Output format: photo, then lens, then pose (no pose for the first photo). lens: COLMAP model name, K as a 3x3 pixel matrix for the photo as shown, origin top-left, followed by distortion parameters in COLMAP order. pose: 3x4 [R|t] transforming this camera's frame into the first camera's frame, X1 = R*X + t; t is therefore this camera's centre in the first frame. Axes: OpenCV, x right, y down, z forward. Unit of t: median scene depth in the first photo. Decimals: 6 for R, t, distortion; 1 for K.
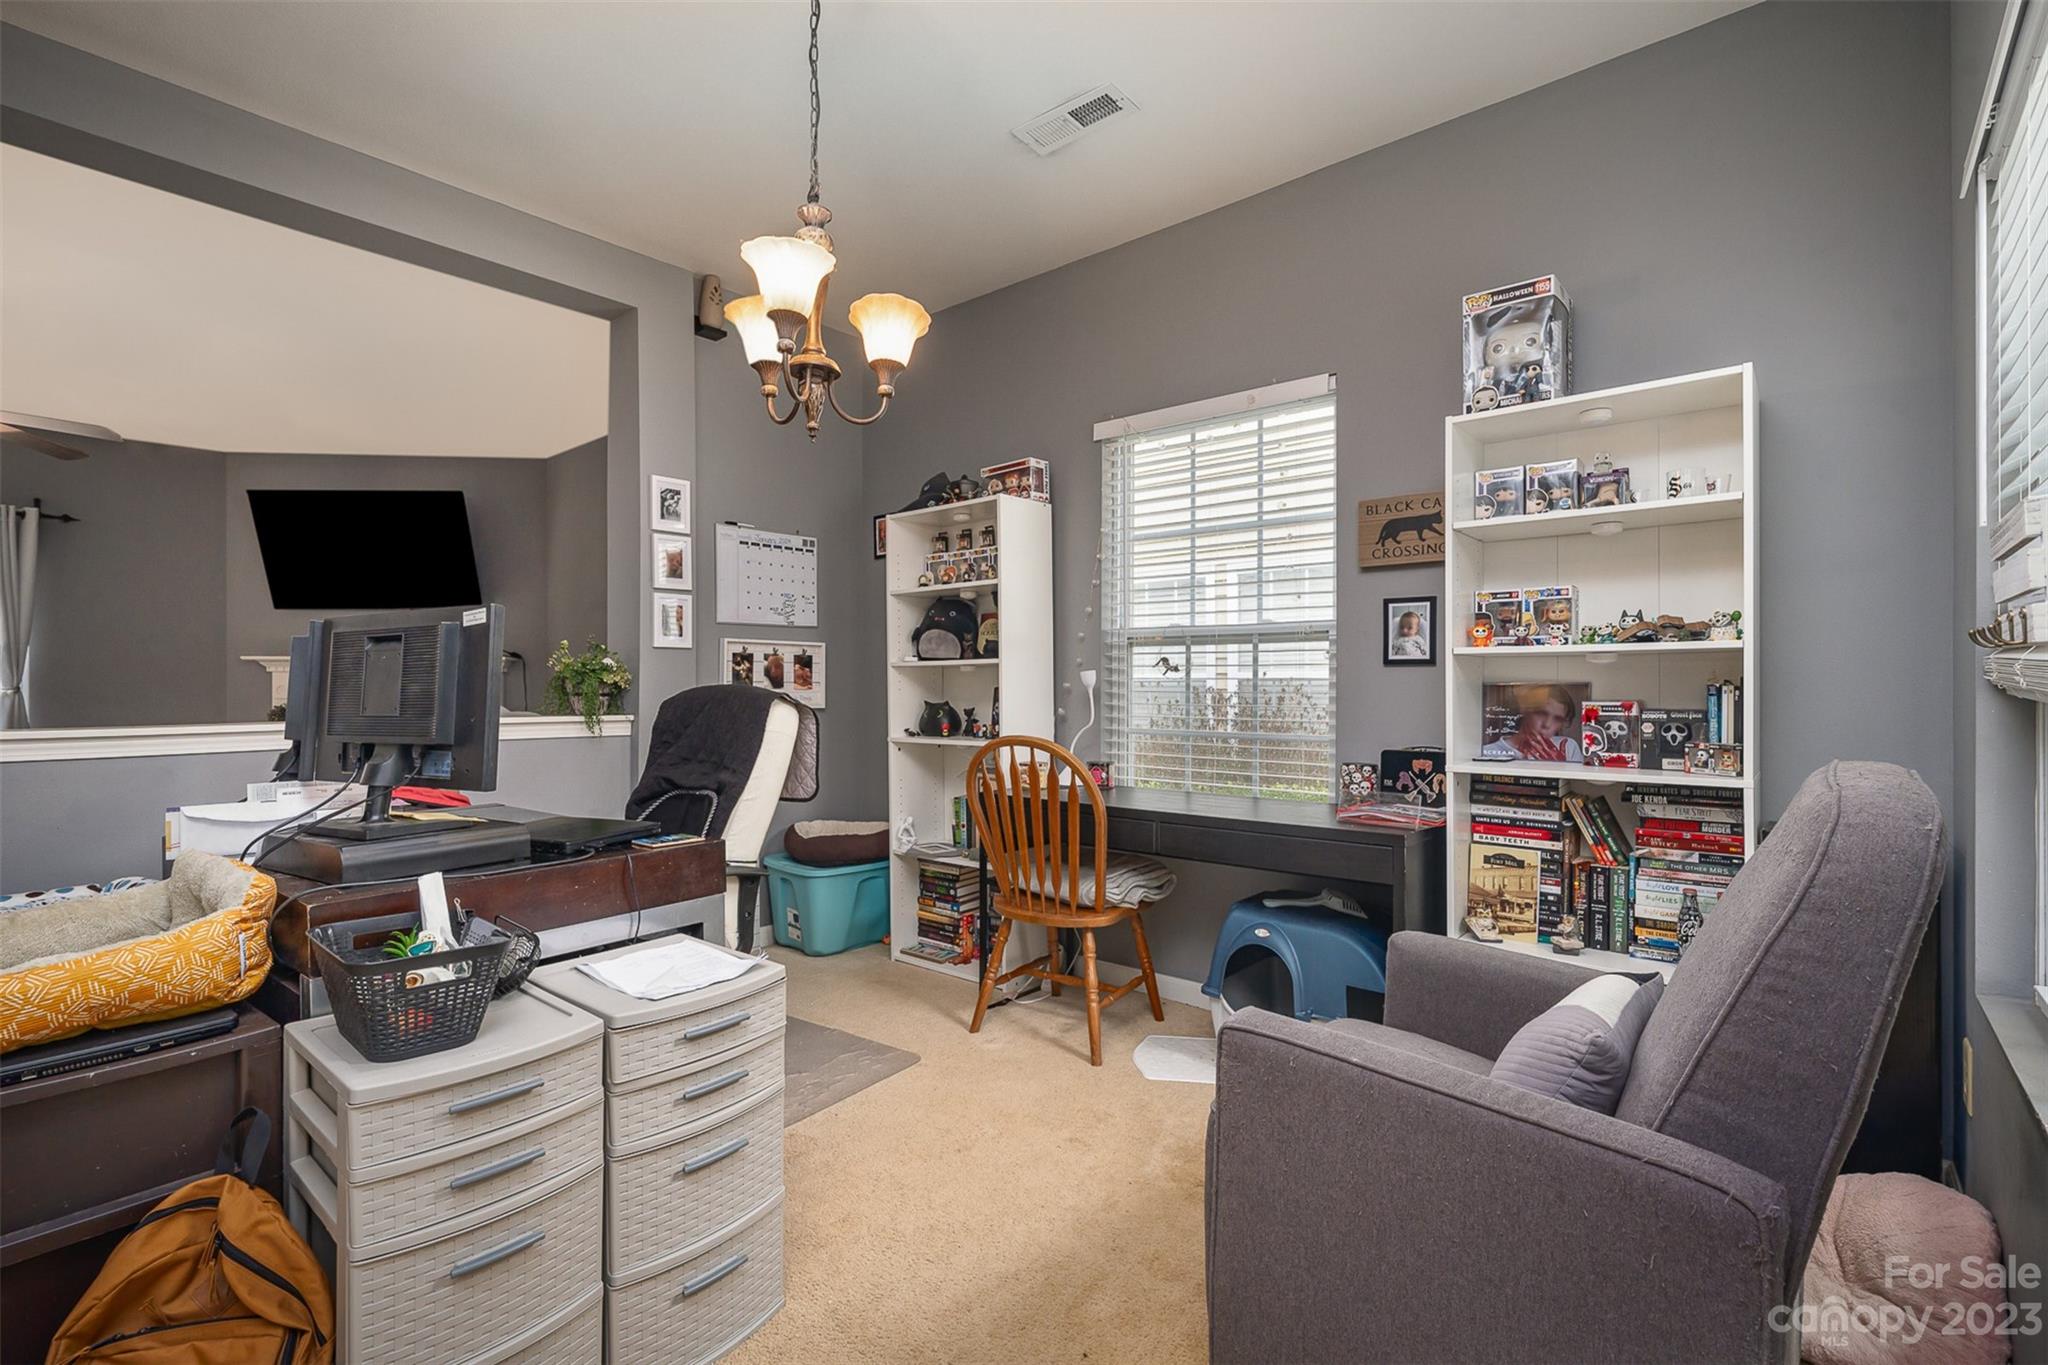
lens RADIAL K [[944.5, 0, 1019.3], [0, 944.5, 678.3], [0, 0, 1]] dist [0.003270, 0.001107]
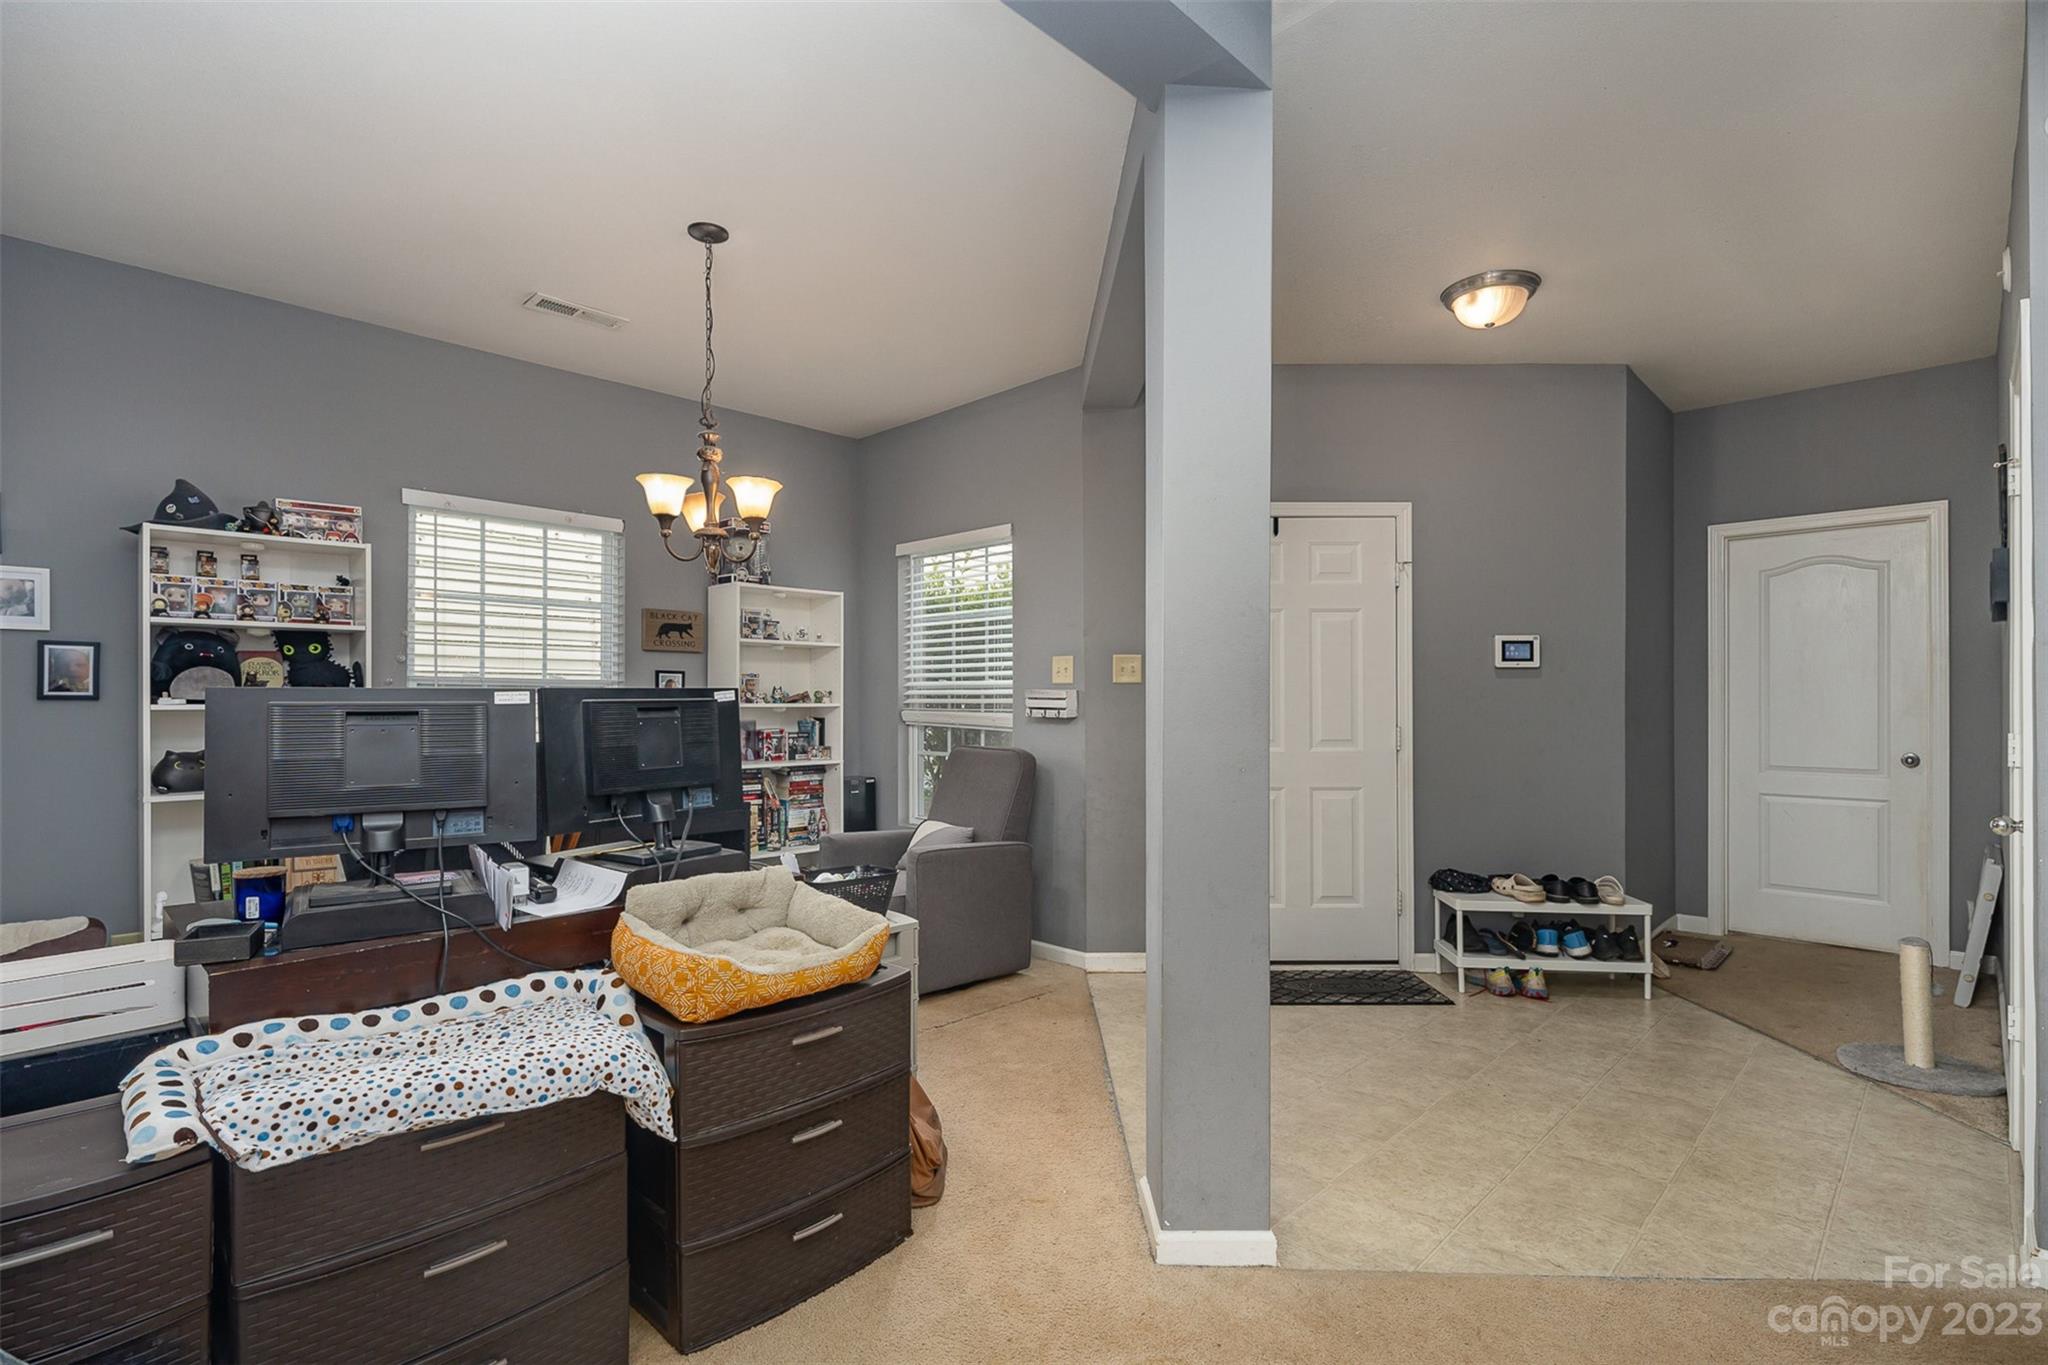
lens RADIAL K [[944.5, 0, 1025.5], [0, 944.5, 698.3], [0, 0, 1]] dist [0.003270, 0.001107]
pose [[0.060174, 0.019171, 0.998004, -1.475184], [-0.000880, 0.999816, -0.019153, -0.005755], [-0.998187, 0.000274, 0.060180, 0.322140]]
